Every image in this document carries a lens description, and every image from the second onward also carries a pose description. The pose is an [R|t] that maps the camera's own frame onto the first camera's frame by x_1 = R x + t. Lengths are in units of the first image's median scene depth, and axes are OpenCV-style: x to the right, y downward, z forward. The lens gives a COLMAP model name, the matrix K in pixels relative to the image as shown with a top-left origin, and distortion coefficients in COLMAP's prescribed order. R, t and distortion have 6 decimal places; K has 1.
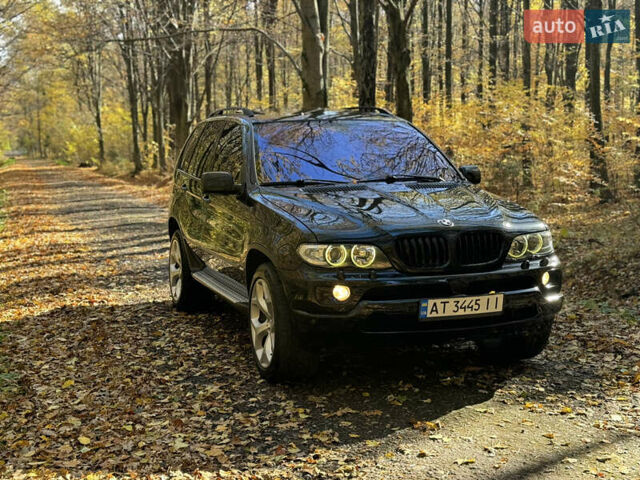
lens RADIAL K [[928.9, 0, 320.0], [0, 928.9, 240.0], [0, 0, 1]] dist [0.165136, -0.194708]
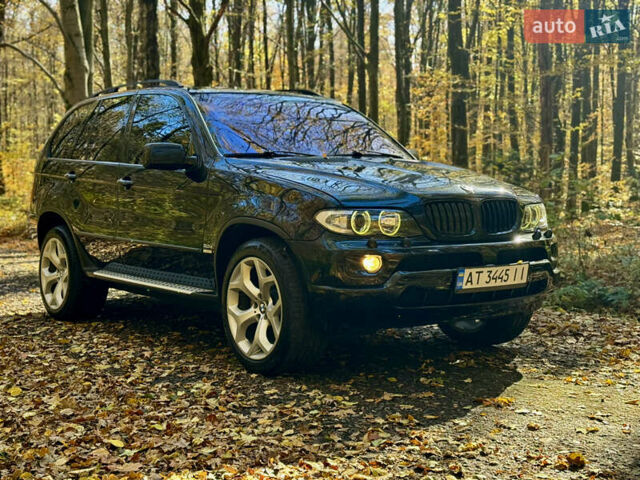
lens RADIAL K [[928.9, 0, 320.0], [0, 928.9, 240.0], [0, 0, 1]] dist [0.165136, -0.194708]
pose [[0.953917, -0.005959, 0.300011, -0.265553], [0.020662, 0.998734, -0.045860, 0.067947], [-0.299358, 0.049945, 0.952833, 0.158413]]
